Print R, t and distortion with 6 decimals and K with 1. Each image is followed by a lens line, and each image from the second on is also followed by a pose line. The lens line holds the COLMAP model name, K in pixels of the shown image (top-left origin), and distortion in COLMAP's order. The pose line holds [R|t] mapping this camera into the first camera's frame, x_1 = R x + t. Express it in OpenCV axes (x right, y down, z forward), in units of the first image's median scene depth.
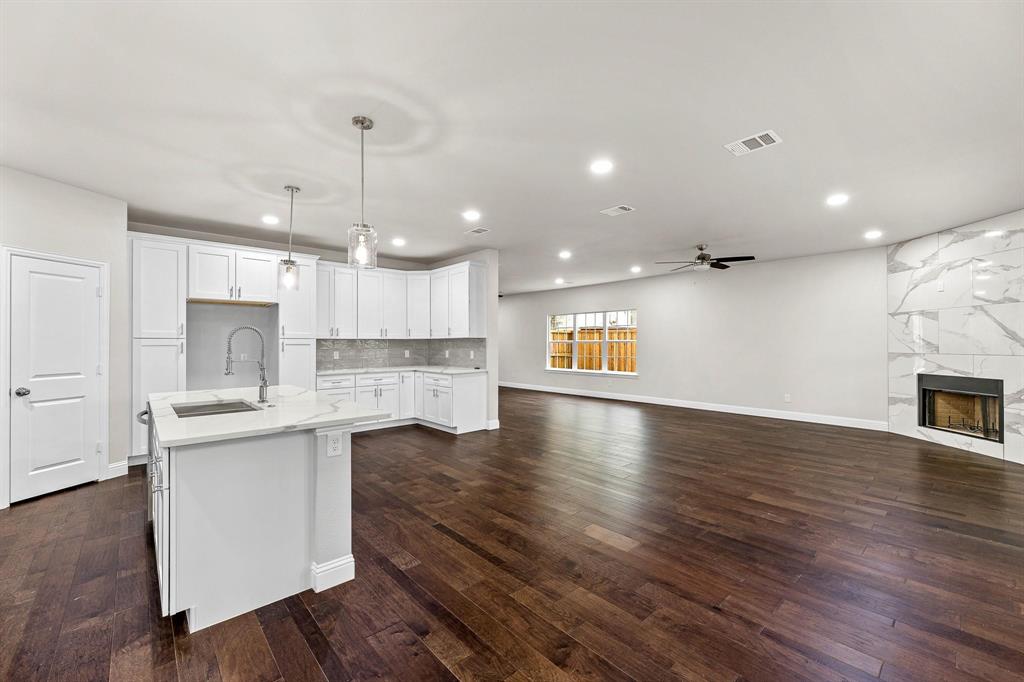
lens RADIAL K [[417.6, 0, 512.8], [0, 417.6, 341.4], [0, 0, 1]] dist [0.002365, 0.000249]
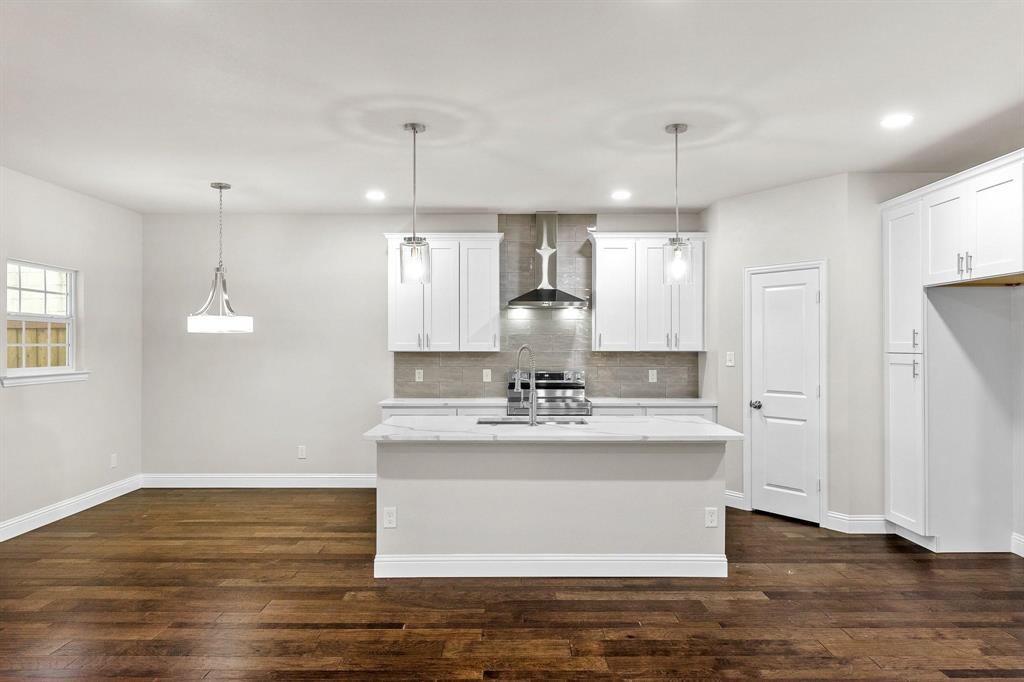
lens RADIAL K [[674.7, 0, 513.4], [0, 674.7, 339.8], [0, 0, 1]] dist [-0.000343, 0.000280]
pose [[-0.676114, -0.006243, -0.736770, 0.467227], [-0.000051, 0.999964, -0.008427, -0.026517], [0.736797, -0.005659, -0.676091, 1.695202]]
